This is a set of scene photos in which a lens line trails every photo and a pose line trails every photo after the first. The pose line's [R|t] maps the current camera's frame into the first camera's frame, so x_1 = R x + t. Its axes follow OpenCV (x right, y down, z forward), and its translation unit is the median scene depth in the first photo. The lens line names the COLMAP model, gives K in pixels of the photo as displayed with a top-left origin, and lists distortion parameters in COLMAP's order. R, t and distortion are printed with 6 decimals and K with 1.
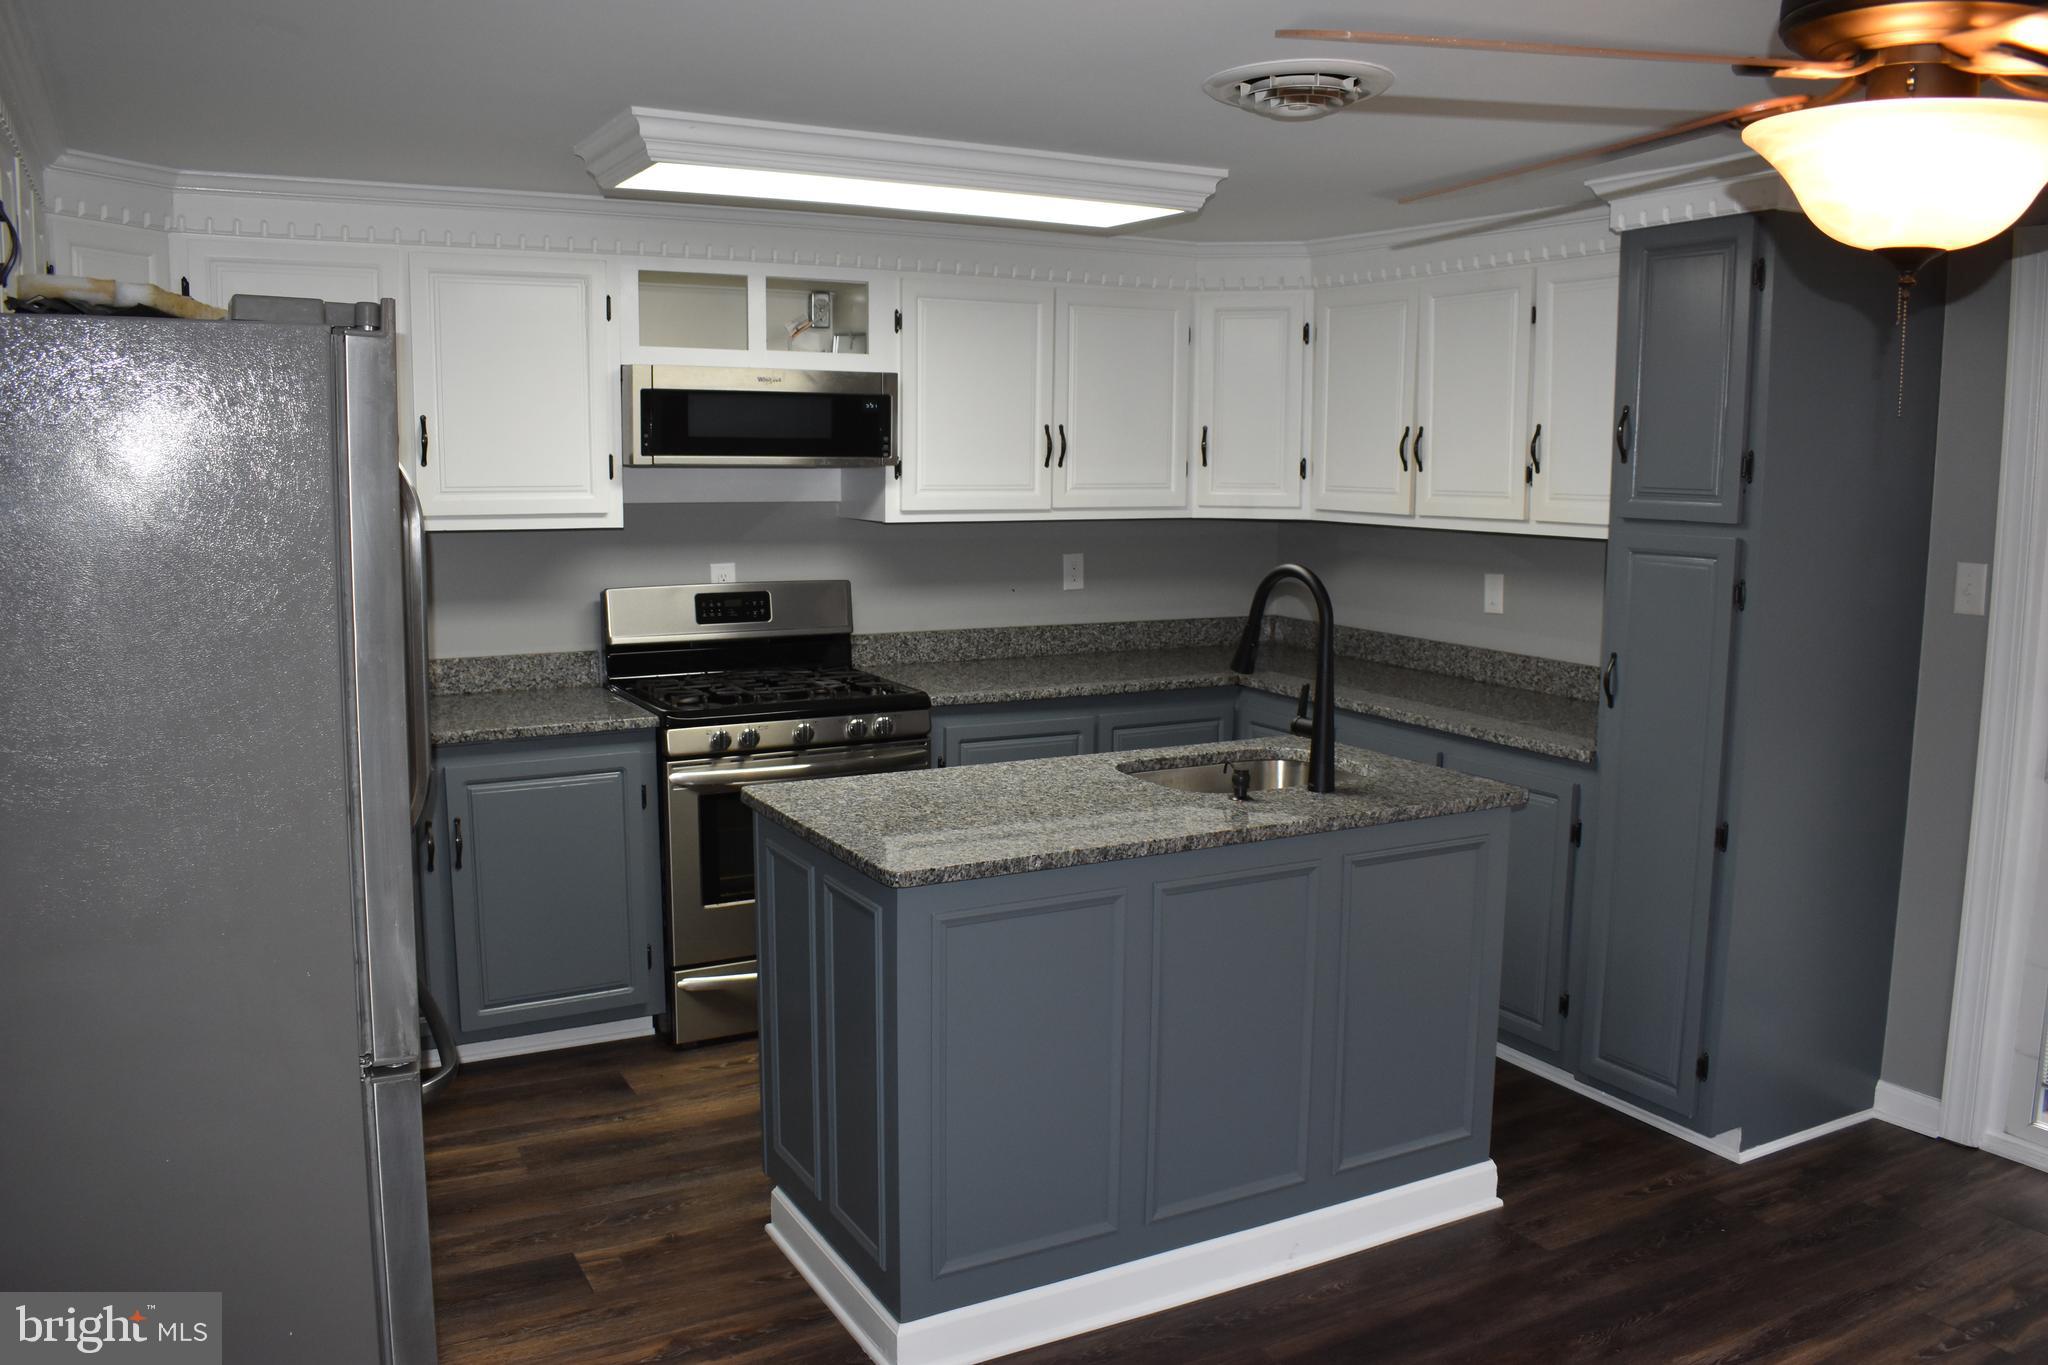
lens RADIAL K [[1597.6, 0, 1012.9], [0, 1597.6, 687.2], [0, 0, 1]] dist [-0.093174, 0.017873]
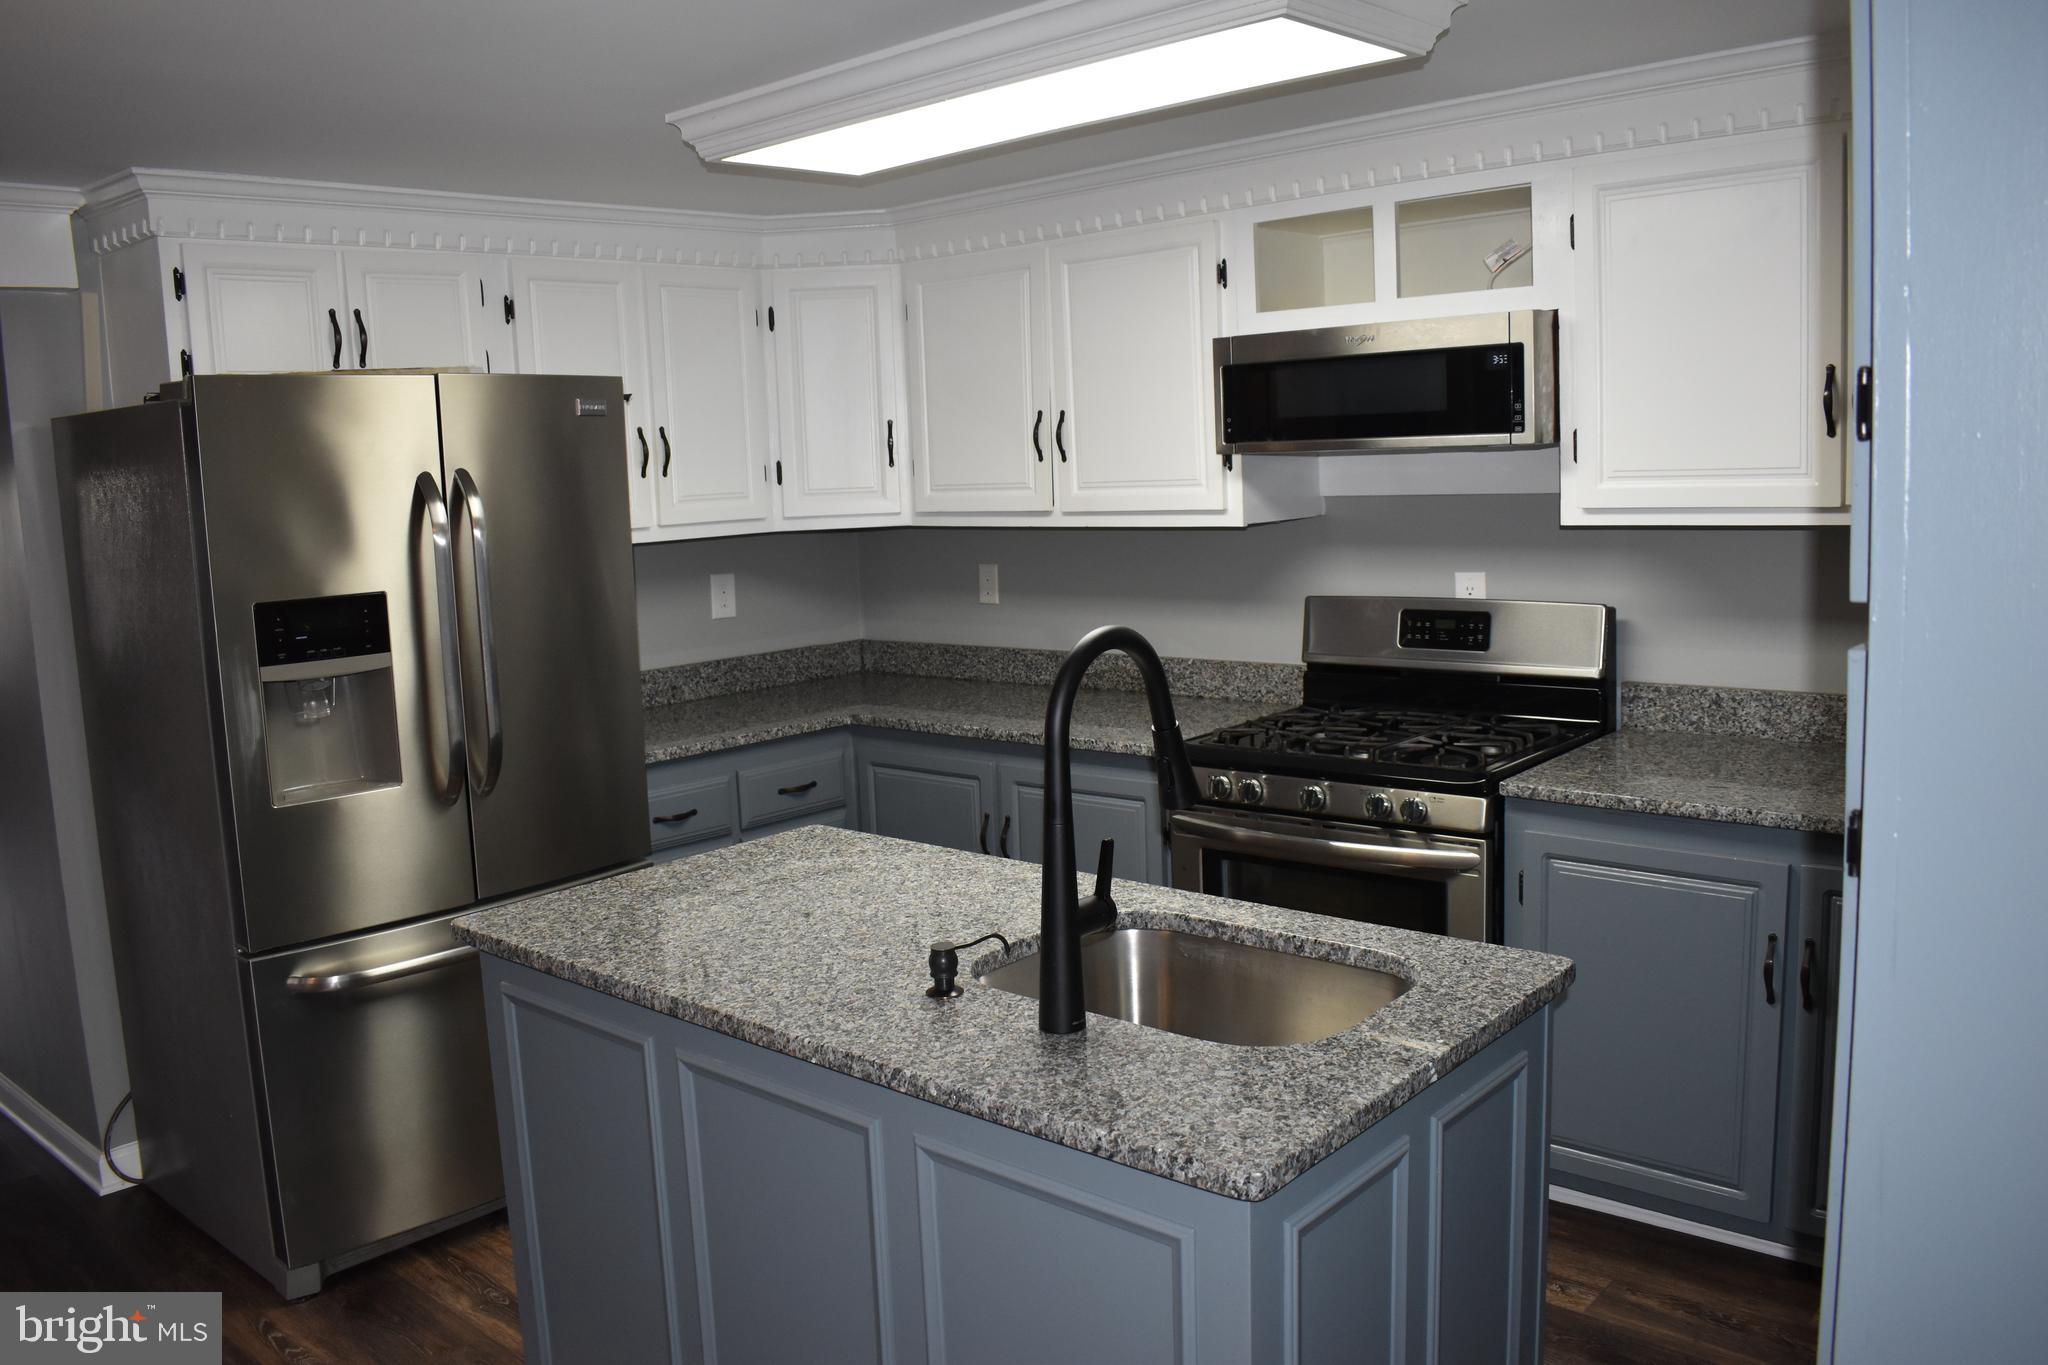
lens RADIAL K [[1597.6, 0, 1014.2], [0, 1597.6, 680.4], [0, 0, 1]] dist [-0.093174, 0.017873]
pose [[0.336791, 0.107534, -0.935419, 0.514997], [-0.088132, 0.992696, 0.082387, -0.075400], [0.937446, 0.054693, 0.343808, 0.570680]]
